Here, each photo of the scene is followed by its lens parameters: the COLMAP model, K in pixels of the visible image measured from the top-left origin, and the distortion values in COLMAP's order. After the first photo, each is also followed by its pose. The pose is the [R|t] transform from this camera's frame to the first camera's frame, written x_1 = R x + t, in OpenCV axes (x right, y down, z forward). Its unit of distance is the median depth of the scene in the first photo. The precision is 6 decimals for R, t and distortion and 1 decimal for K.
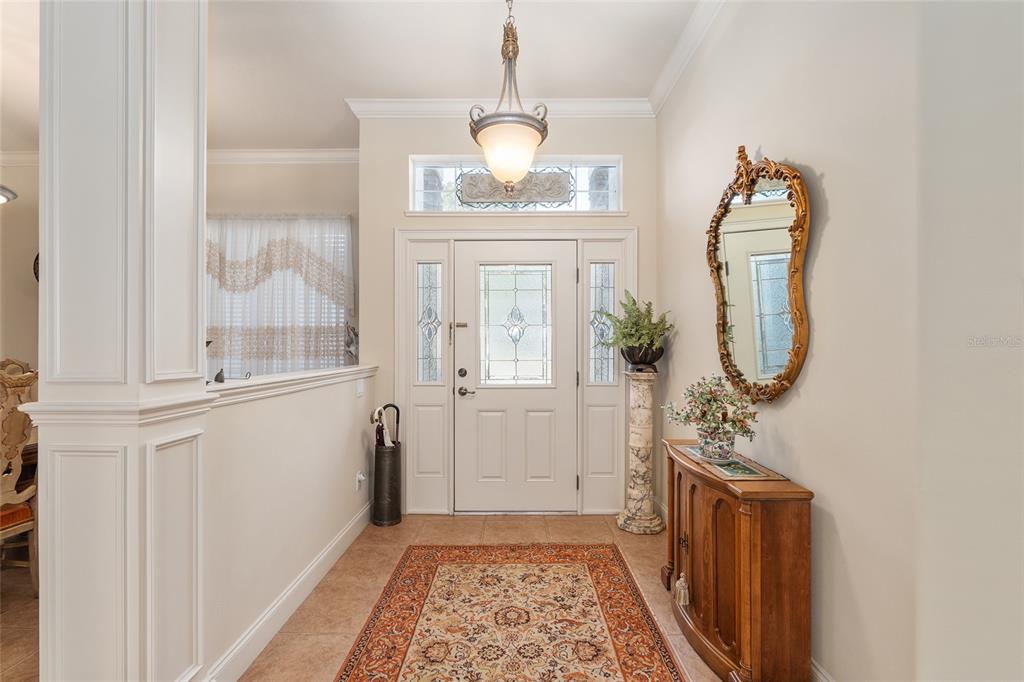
lens RADIAL K [[445.7, 0, 516.6], [0, 445.7, 338.5], [0, 0, 1]] dist [-0.001414, -0.000464]
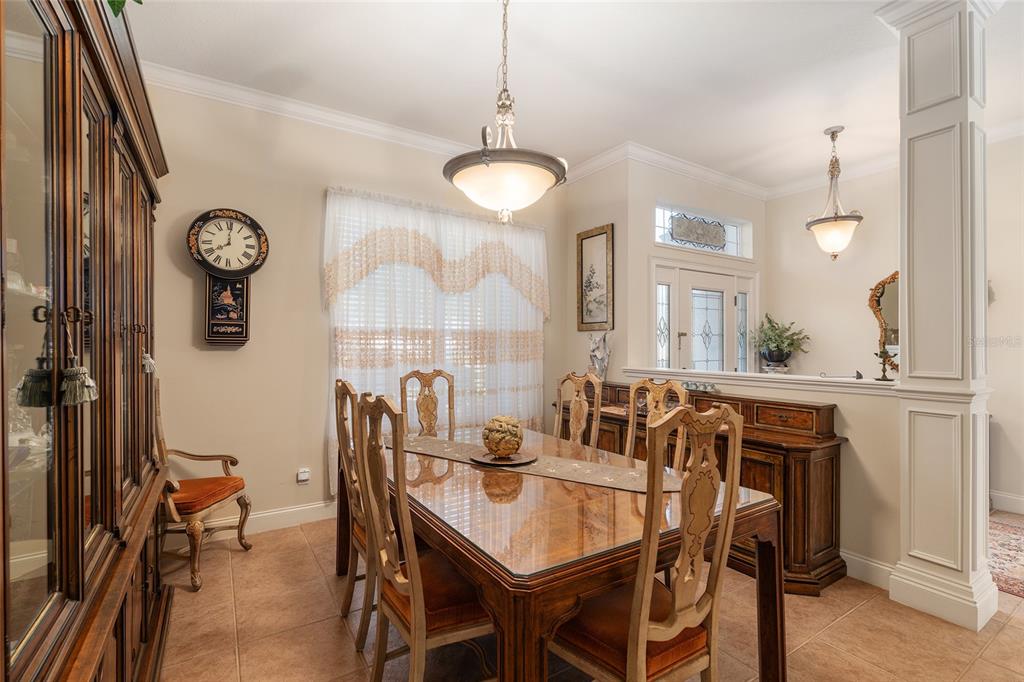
lens RADIAL K [[463.5, 0, 516.6], [0, 463.5, 342.5], [0, 0, 1]] dist [-0.001456, 0.000000]
pose [[0.834728, 0.004673, 0.550643, -1.269935], [-0.007081, 0.999972, 0.002247, -0.002776], [-0.550617, -0.005774, 0.834738, 0.129165]]
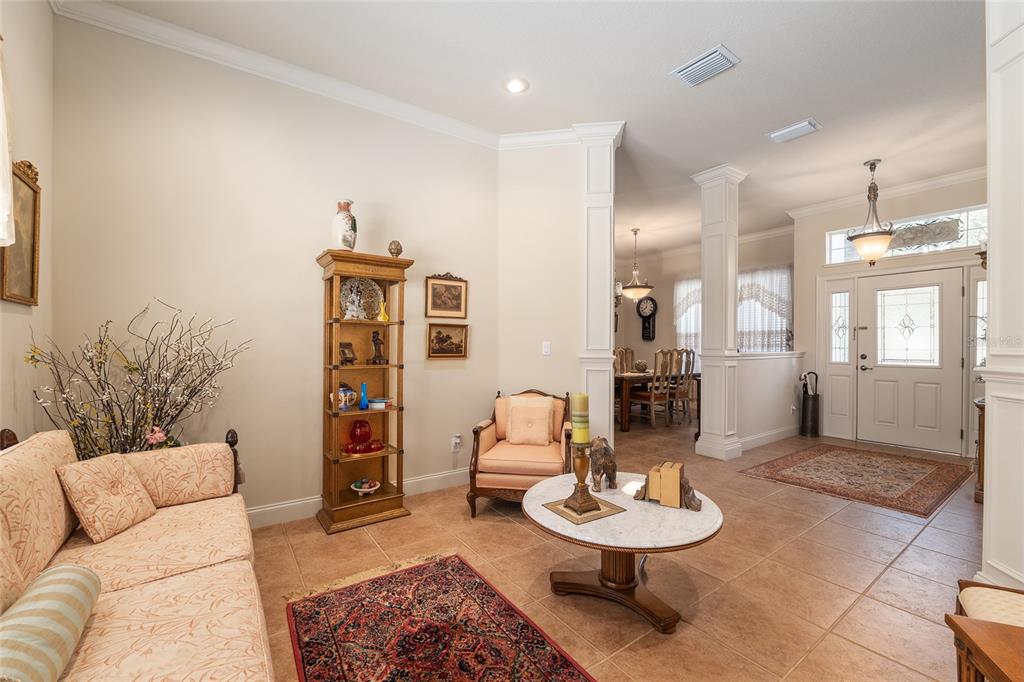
lens RADIAL K [[425.6, 0, 509.6], [0, 425.6, 351.2], [0, 0, 1]] dist [-0.003434, -0.000049]
pose [[0.577280, 0.014481, -0.816418, 0.407679], [0.010130, 0.999639, 0.024893, 0.003573], [0.816483, -0.022641, 0.576925, -0.987212]]
